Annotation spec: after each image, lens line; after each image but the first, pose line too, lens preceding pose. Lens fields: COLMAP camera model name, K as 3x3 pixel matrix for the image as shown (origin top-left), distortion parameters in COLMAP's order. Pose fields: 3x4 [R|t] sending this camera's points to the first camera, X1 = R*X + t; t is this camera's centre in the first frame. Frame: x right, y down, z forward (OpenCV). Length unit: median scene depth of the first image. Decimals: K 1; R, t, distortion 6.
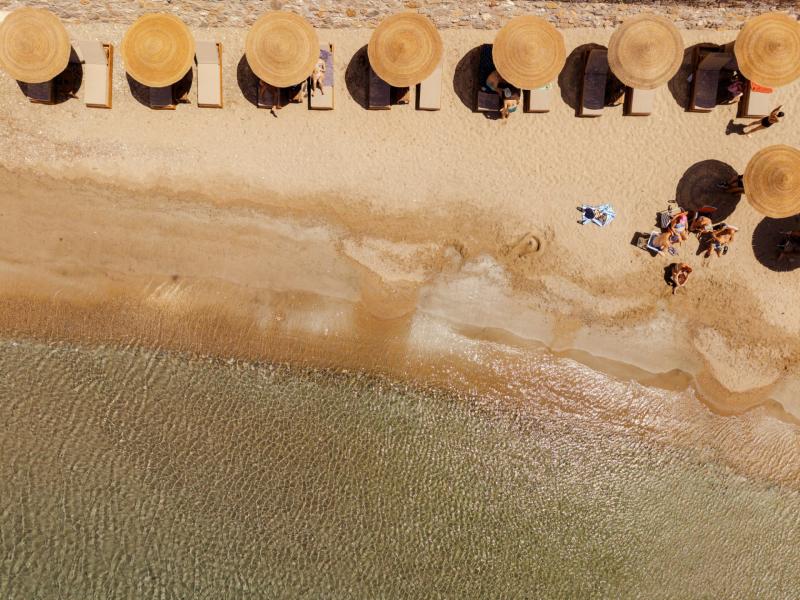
lens RADIAL K [[537.6, 0, 405.5], [0, 537.6, 306.4], [0, 0, 1]] dist [0.017433, -0.023231]
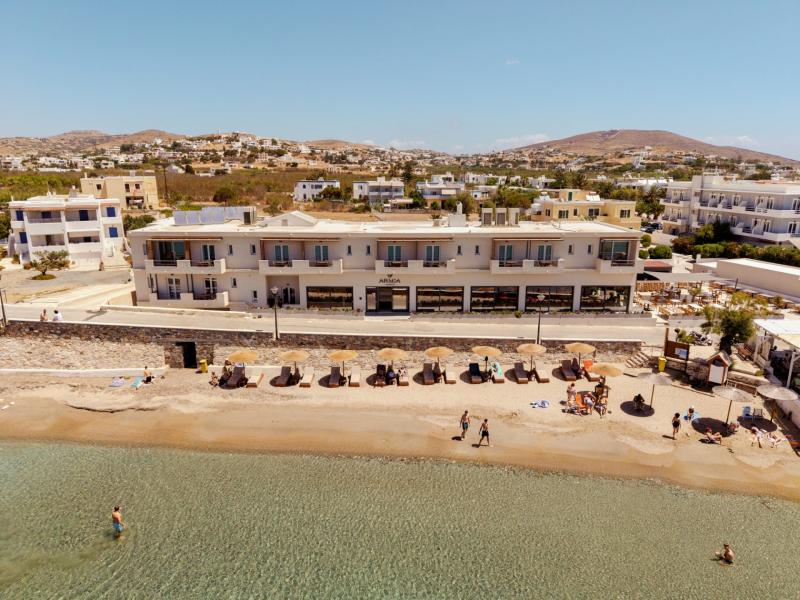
lens RADIAL K [[537.6, 0, 400.6], [0, 537.6, 300.0], [0, 0, 1]] dist [0.017433, -0.023231]
pose [[0.998892, -0.030649, 0.035704, -0.233879], [0.042045, 0.240671, -0.969696, 1.689252], [0.021127, 0.970123, 0.241693, 0.109457]]
